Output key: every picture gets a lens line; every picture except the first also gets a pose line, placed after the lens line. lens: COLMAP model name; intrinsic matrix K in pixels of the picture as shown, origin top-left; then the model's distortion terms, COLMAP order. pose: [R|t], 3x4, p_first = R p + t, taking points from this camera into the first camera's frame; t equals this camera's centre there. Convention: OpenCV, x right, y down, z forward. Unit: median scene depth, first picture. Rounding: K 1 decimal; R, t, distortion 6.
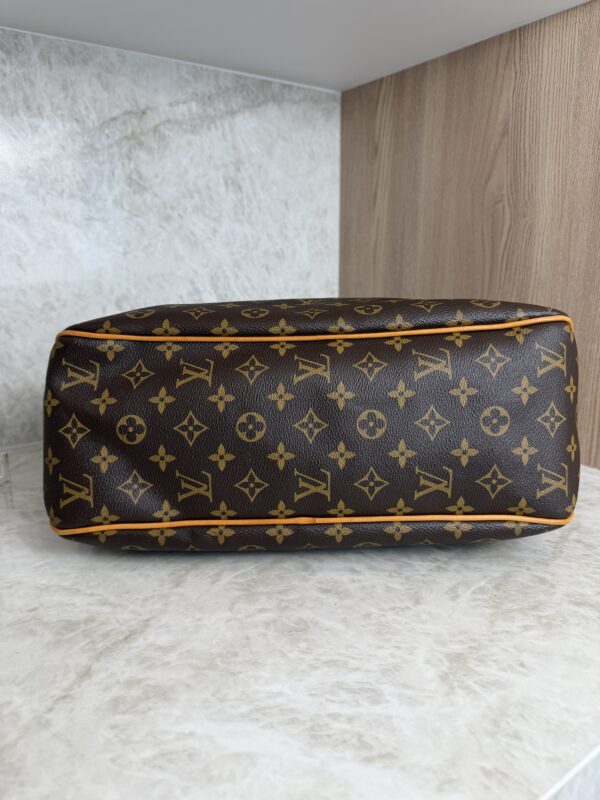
lens RADIAL K [[587.2, 0, 300.0], [0, 587.2, 400.0], [0, 0, 1]] dist [-0.023850, 0.000027]
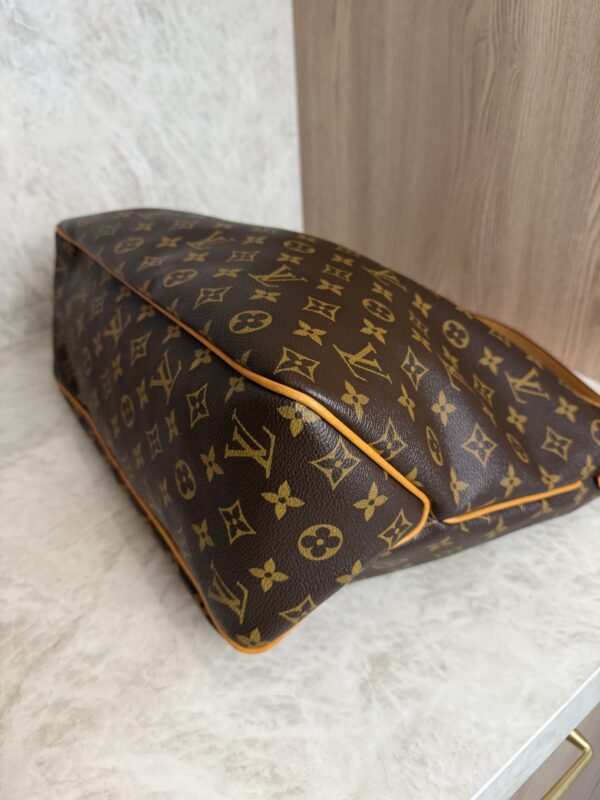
lens RADIAL K [[598.3, 0, 300.0], [0, 598.3, 400.0], [0, 0, 1]] dist [-0.041600, 0.003008]
pose [[0.998884, -0.046956, -0.005072, 0.135269], [0.045838, 0.937983, 0.343636, -0.290706], [-0.011378, -0.343486, 0.939089, 0.165538]]
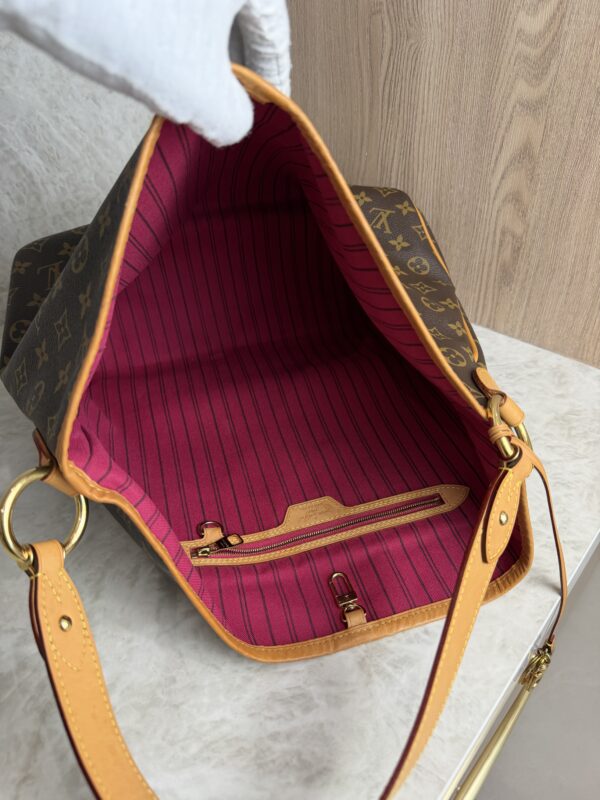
lens RADIAL K [[587.2, 0, 300.0], [0, 587.2, 400.0], [0, 0, 1]] dist [-0.023850, 0.000027]
pose [[0.971522, -0.188373, 0.143735, 0.050827], [0.105522, 0.887098, 0.449357, -0.416793], [-0.212154, -0.421394, 0.881713, 0.192845]]
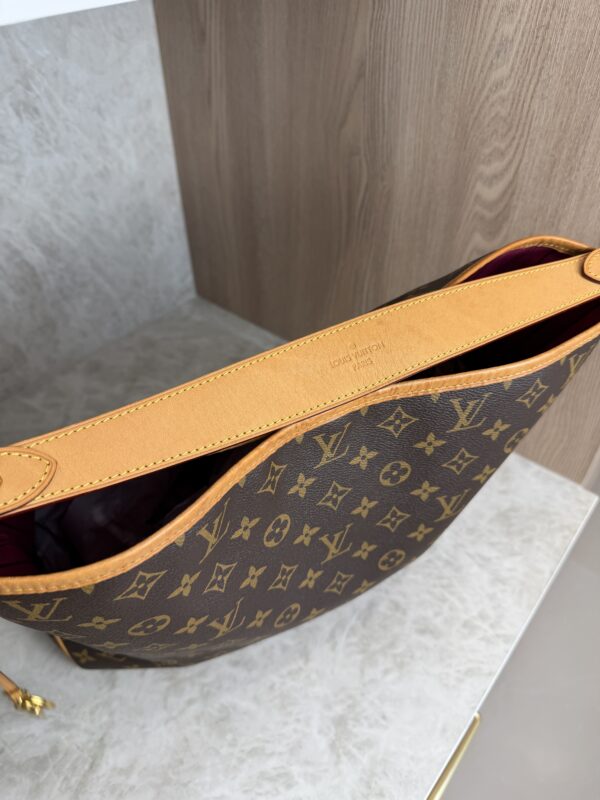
lens RADIAL K [[595.9, 0, 300.6], [0, 595.9, 403.0], [0, 0, 1]] dist [-0.030632, 0.003107]
pose [[0.964999, -0.178233, 0.192381, 0.034629], [0.063542, 0.870611, 0.487851, -0.796497], [-0.254440, -0.458551, 0.851464, 0.140916]]
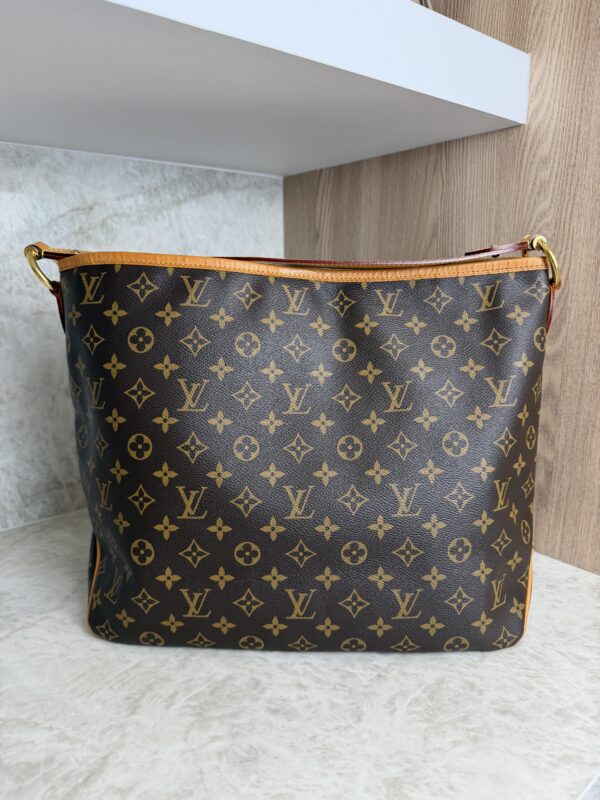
lens RADIAL K [[585.4, 0, 300.0], [0, 585.4, 400.0], [0, 0, 1]] dist [-0.016253, -0.004462]
pose [[0.996407, -0.019081, 0.082516, 0.013847], [0.021288, 0.999437, -0.025944, -0.220883], [-0.081974, 0.027608, 0.996252, -0.084689]]
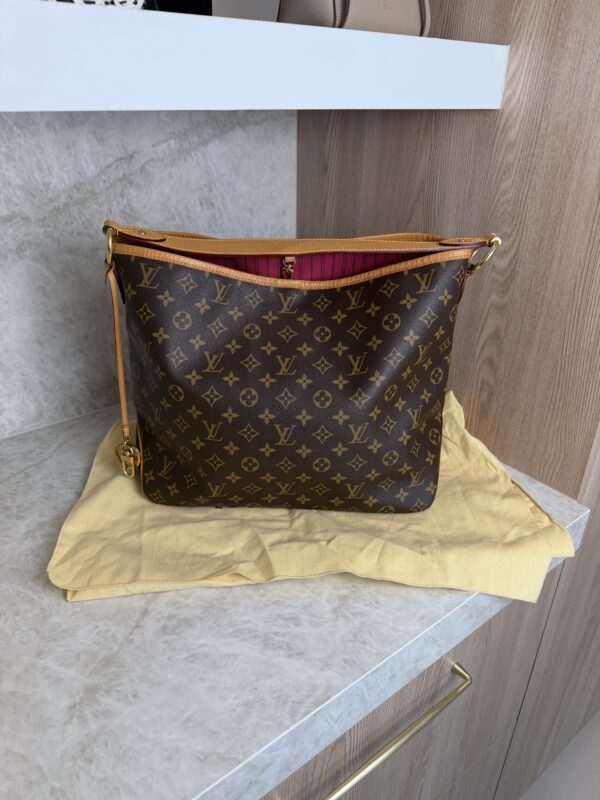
lens RADIAL K [[580.5, 0, 296.5], [0, 580.5, 397.0], [0, 0, 1]] dist [0.031993, -0.095464]
pose [[0.999118, -0.006103, 0.041543, 0.038545], [-0.003807, 0.972136, 0.234386, -0.536634], [-0.041816, -0.234338, 0.971256, -0.565360]]
